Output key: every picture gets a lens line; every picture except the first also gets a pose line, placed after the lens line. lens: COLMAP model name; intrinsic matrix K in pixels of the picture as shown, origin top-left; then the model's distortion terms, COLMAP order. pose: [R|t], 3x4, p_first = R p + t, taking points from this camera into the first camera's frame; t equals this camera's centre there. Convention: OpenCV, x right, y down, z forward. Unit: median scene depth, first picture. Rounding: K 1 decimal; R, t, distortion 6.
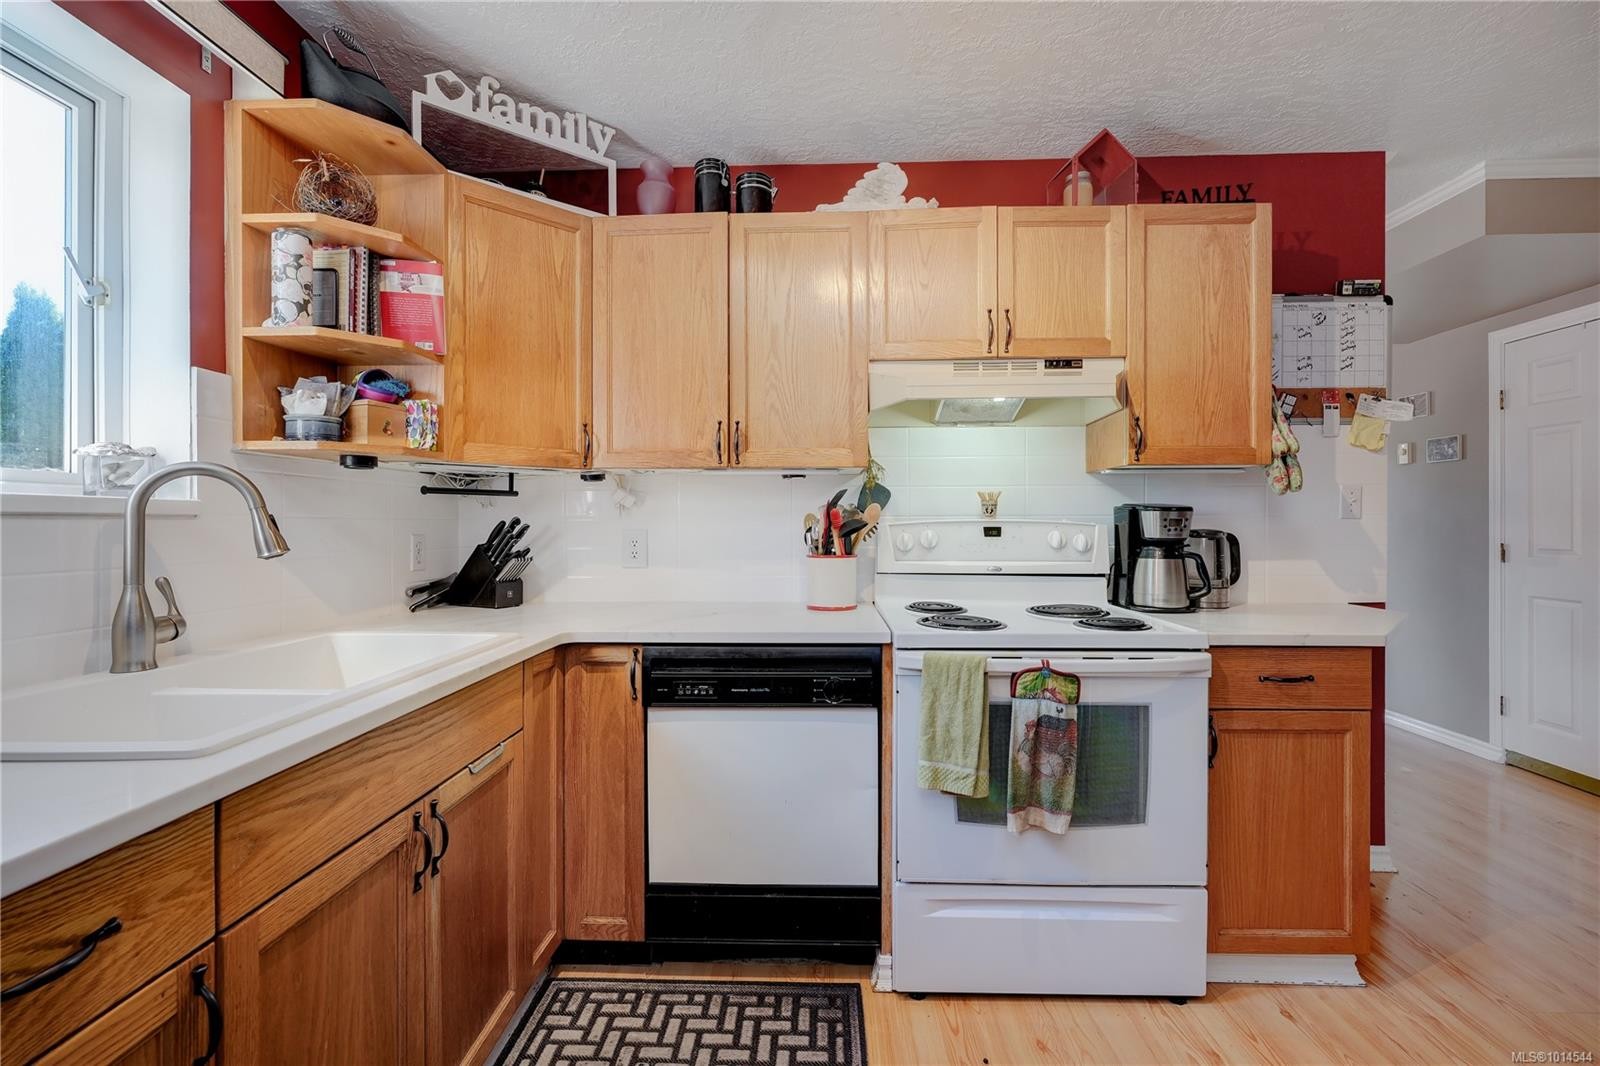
lens RADIAL K [[645.6, 0, 805.5], [0, 645.6, 517.3], [0, 0, 1]] dist [-0.001085, -0.000073]
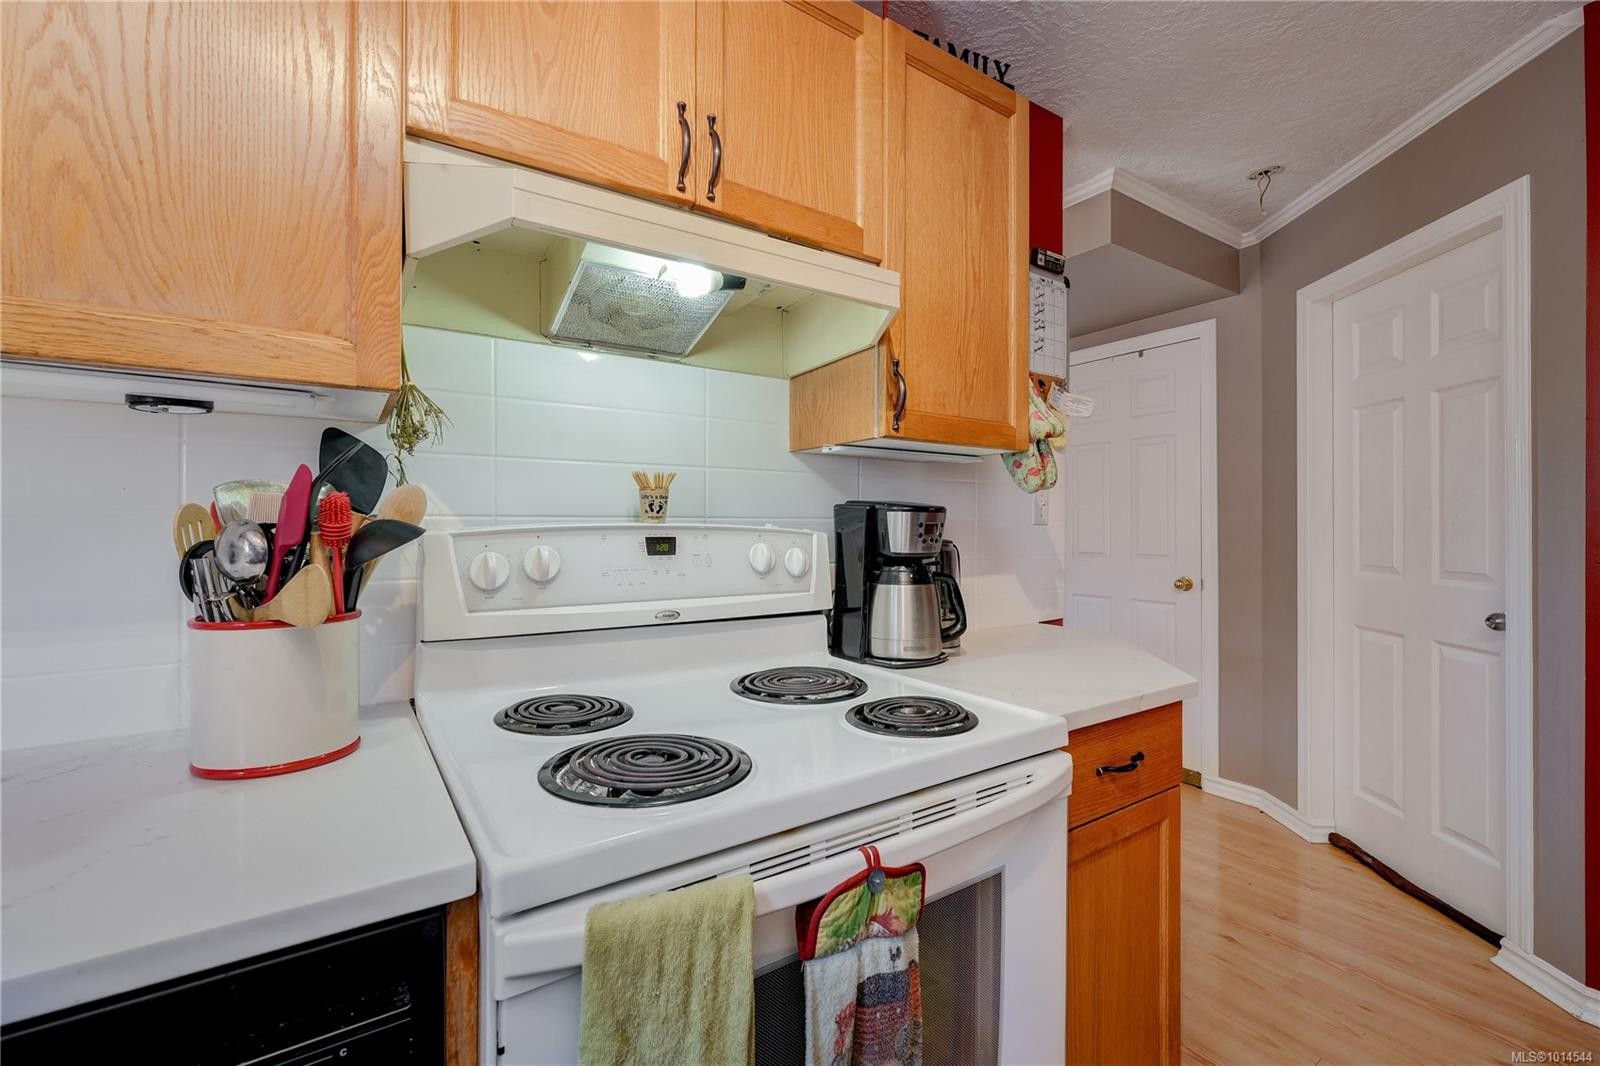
lens RADIAL K [[678.8, 0, 794.0], [0, 678.8, 523.3], [0, 0, 1]] dist [-0.001579, 0.000068]
pose [[0.812390, 0.005714, 0.583087, 0.050539], [-0.005221, 0.999983, -0.002525, 0.004111], [-0.583091, -0.000993, 0.812406, 0.519019]]
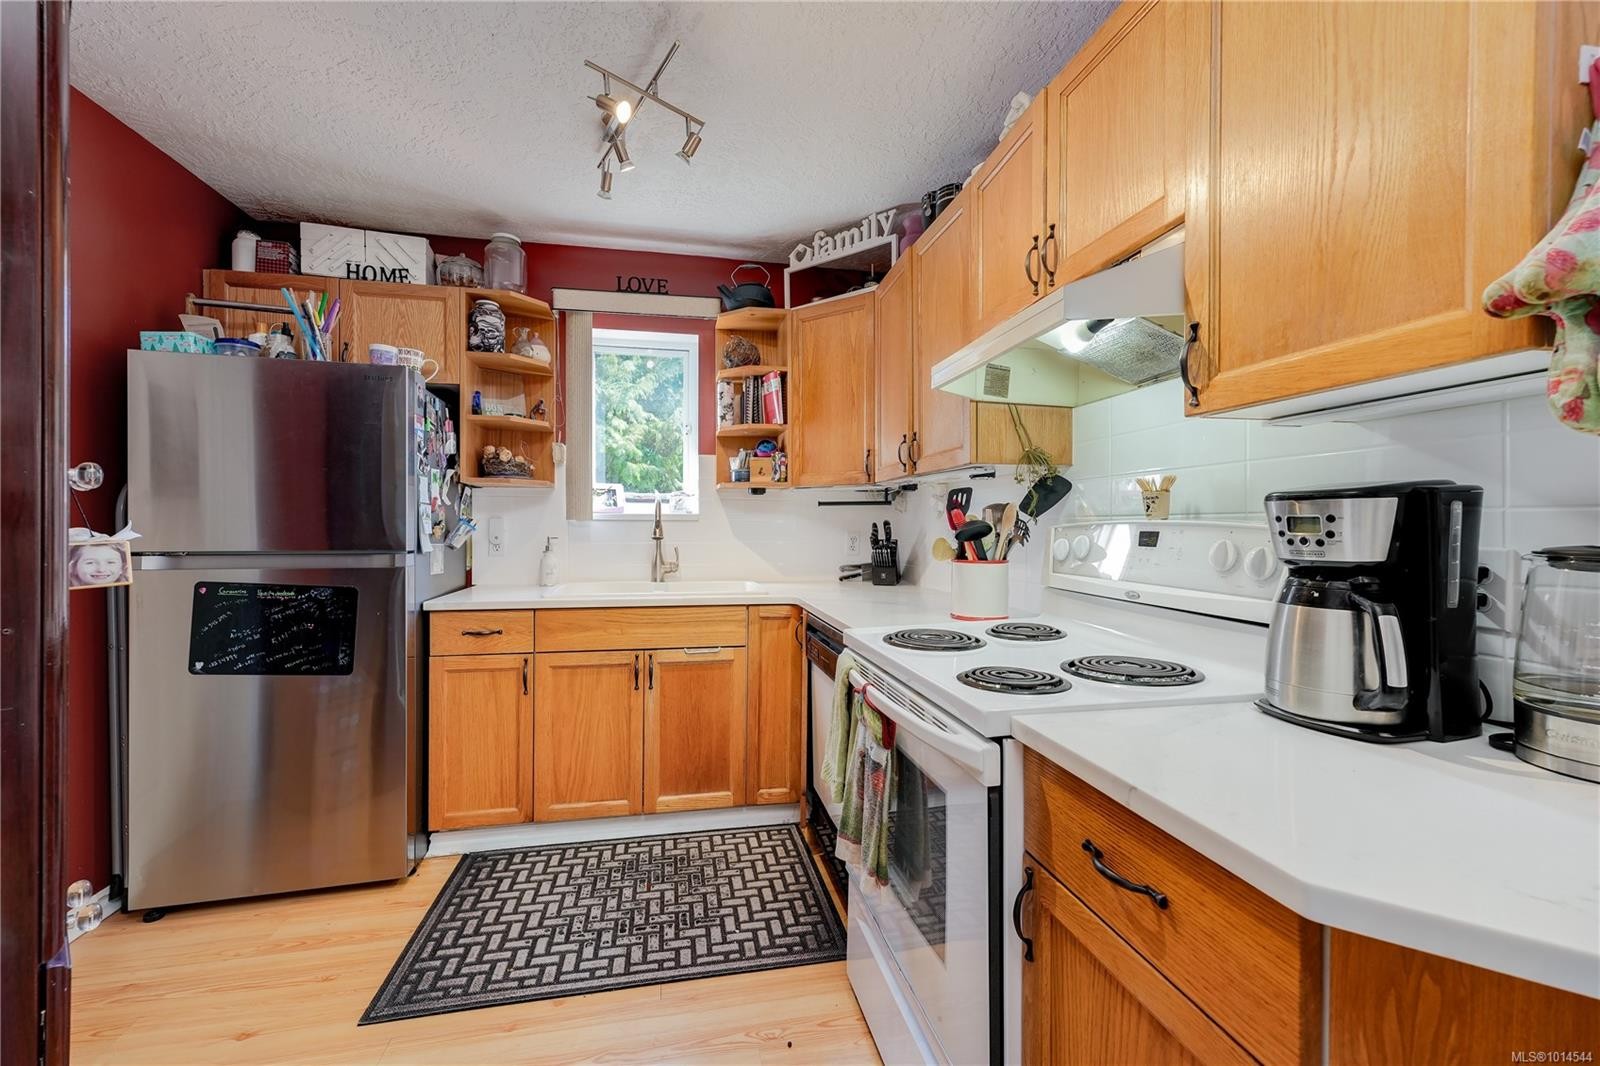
lens RADIAL K [[647.3, 0, 802.5], [0, 647.3, 526.7], [0, 0, 1]] dist [0.000353, 0.000191]
pose [[0.238432, 0.003786, -0.971152, 0.936247], [0.003777, 0.999981, 0.004826, 0.005778], [0.971152, -0.004819, 0.238413, 0.562447]]
